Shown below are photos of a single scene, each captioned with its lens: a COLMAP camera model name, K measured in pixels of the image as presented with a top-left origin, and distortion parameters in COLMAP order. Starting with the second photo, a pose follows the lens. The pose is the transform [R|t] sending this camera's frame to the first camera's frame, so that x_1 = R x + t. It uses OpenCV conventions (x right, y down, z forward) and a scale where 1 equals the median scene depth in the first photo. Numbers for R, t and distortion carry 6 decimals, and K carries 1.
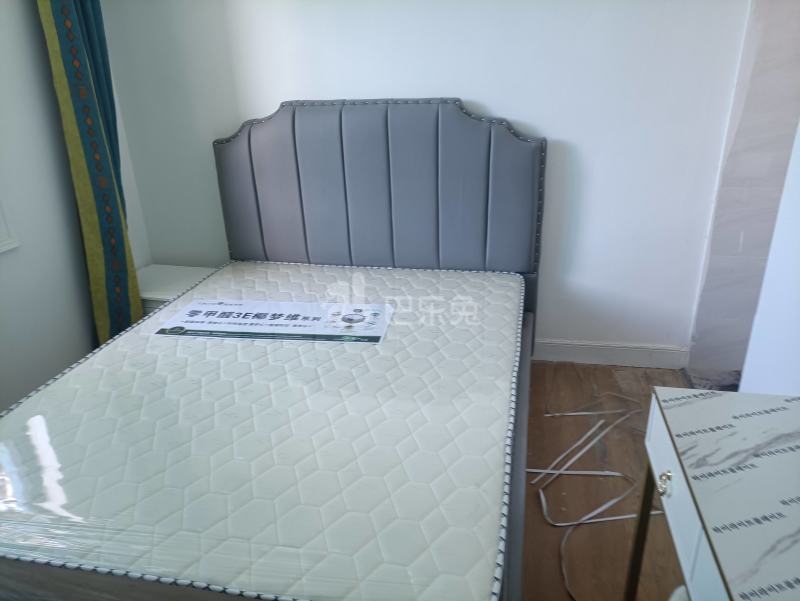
lens RADIAL K [[597.1, 0, 400.0], [0, 597.1, 300.5], [0, 0, 1]] dist [0.083659, -0.005404]
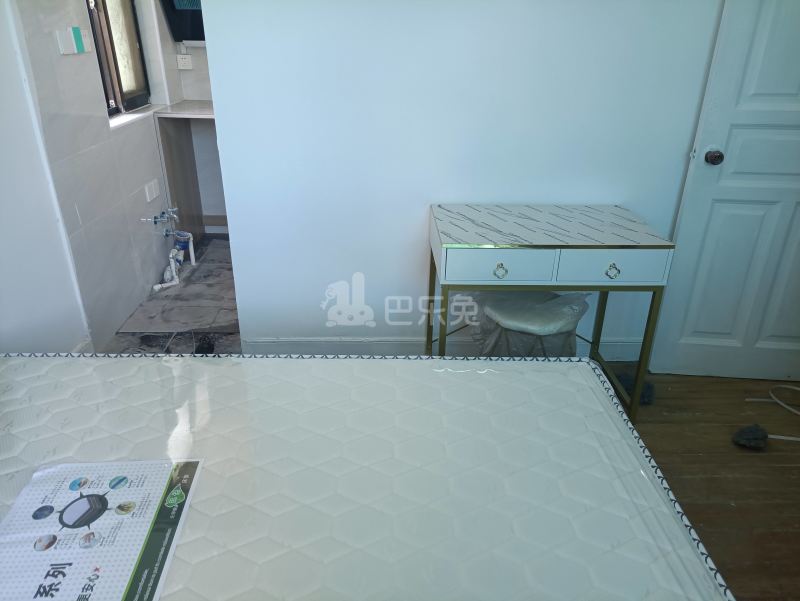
lens RADIAL K [[597.1, 0, 400.0], [0, 597.1, 300.5], [0, 0, 1]] dist [0.083659, -0.005404]
pose [[-0.203770, -0.399405, 0.893842, -0.521084], [0.375396, 0.811337, 0.448118, -0.247447], [-0.904188, 0.426858, -0.015392, 0.651189]]
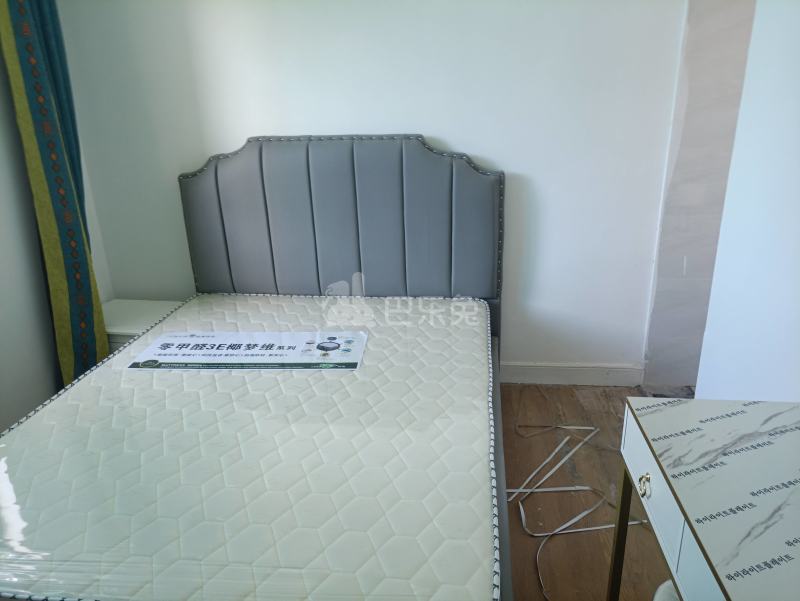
lens RADIAL K [[597.1, 0, 400.0], [0, 597.1, 300.5], [0, 0, 1]] dist [0.083659, -0.005404]
pose [[0.996042, -0.023302, 0.085780, -0.039369], [0.027961, 0.998175, -0.053517, 0.009533], [-0.084376, 0.055704, 0.994876, -0.025254]]
